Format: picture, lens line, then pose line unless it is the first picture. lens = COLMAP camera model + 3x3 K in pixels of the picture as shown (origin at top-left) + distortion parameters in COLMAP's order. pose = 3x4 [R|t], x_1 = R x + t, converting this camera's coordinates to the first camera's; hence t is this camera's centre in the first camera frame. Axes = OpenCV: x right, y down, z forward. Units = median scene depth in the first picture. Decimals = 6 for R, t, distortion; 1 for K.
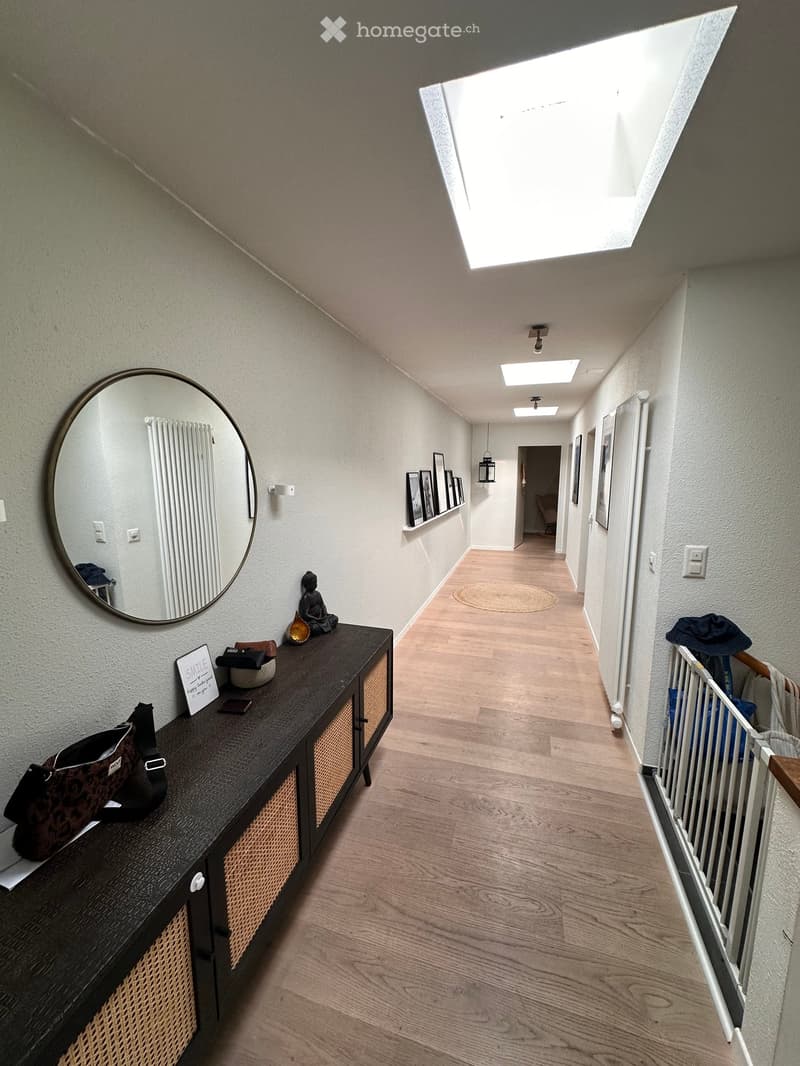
lens RADIAL K [[424.4, 0, 400.4], [0, 424.4, 537.0], [0, 0, 1]] dist [0.000180, -0.000164]
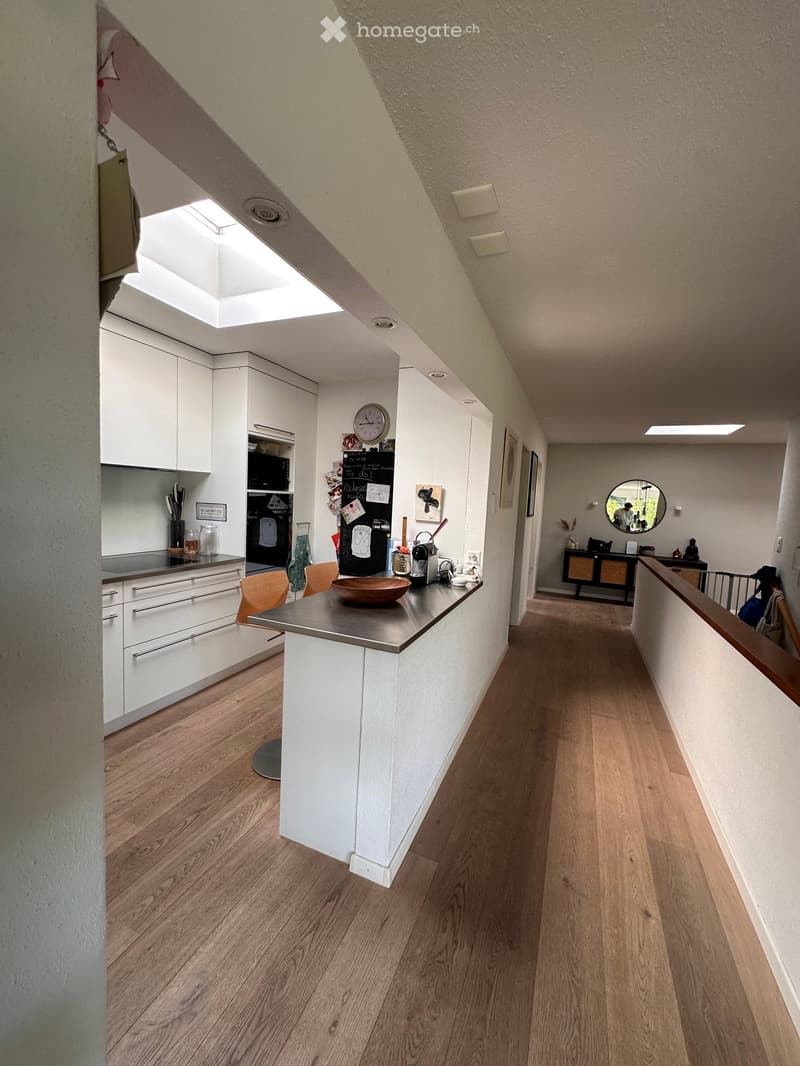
lens RADIAL K [[424.4, 0, 397.8], [0, 424.4, 534.5], [0, 0, 1]] dist [0.000180, -0.000164]
pose [[-0.106738, 0.079740, -0.991085, 3.113687], [-0.199987, 0.974686, 0.099959, 0.198420], [0.973967, 0.208873, -0.088089, -0.732444]]
